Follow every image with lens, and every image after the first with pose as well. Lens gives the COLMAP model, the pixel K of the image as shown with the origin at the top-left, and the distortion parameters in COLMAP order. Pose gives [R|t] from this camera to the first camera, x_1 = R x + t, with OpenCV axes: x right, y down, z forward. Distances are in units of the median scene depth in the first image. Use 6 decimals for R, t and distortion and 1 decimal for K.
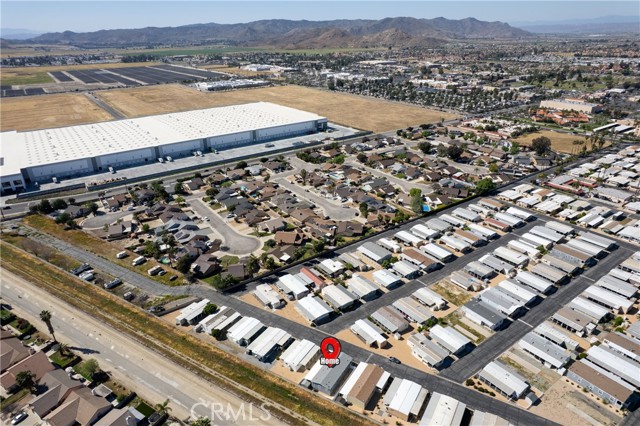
lens RADIAL K [[408.6, 0, 318.2], [0, 408.6, 213.9], [0, 0, 1]] dist [-0.068880, 0.057330]
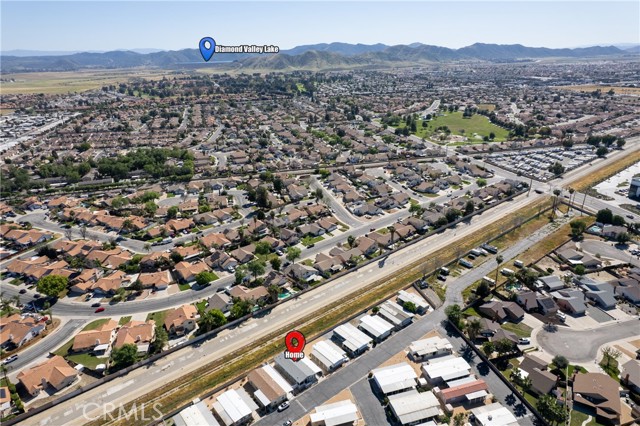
lens RADIAL K [[408.6, 0, 318.2], [0, 408.6, 213.9], [0, 0, 1]] dist [-0.068880, 0.057330]
pose [[-0.340537, 0.367212, -0.865557, 0.472841], [-0.360392, 0.799290, 0.480888, -0.280658], [0.868419, 0.475700, -0.139848, 0.610493]]
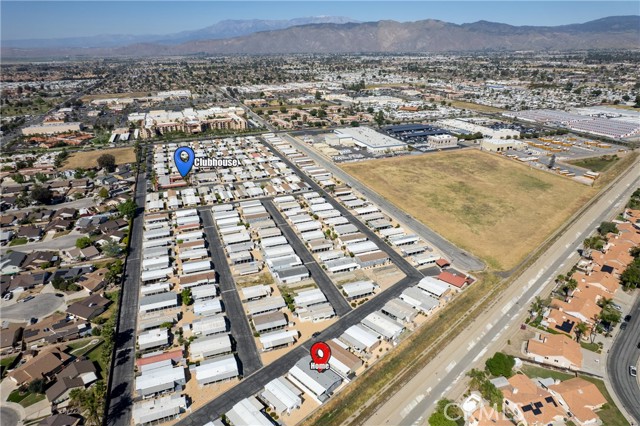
lens RADIAL K [[408.6, 0, 318.2], [0, 408.6, 213.9], [0, 0, 1]] dist [-0.068880, 0.057330]
pose [[0.257514, -0.360234, 0.896615, -0.443432], [0.409296, 0.881219, 0.236496, -0.125535], [-0.875307, 0.306080, 0.374369, 0.296283]]
